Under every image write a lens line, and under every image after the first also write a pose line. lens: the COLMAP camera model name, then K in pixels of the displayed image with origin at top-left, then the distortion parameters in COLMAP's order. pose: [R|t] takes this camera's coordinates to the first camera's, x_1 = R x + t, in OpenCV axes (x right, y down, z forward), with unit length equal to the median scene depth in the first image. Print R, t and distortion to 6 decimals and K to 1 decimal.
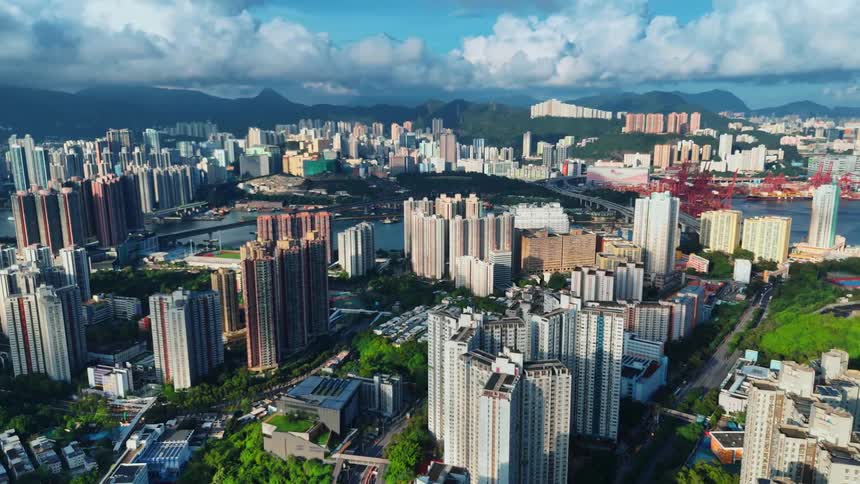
lens RADIAL K [[630.6, 0, 426.9], [0, 630.6, 240.8], [0, 0, 1]] dist [0.099719, -0.107224]
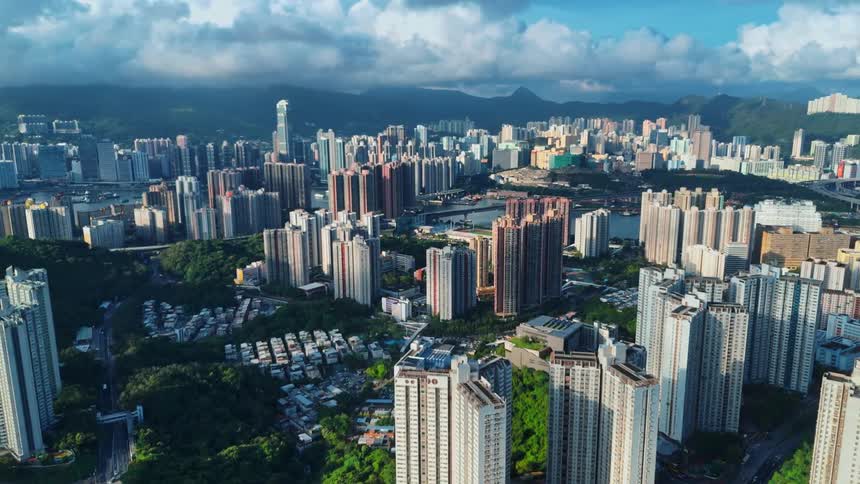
lens RADIAL K [[630.6, 0, 426.9], [0, 630.6, 240.8], [0, 0, 1]] dist [0.099719, -0.107224]
pose [[0.927586, 0.077754, -0.365429, 0.025821], [-0.076370, 0.996912, 0.018264, 0.026417], [0.365721, 0.010966, 0.930660, -0.129174]]
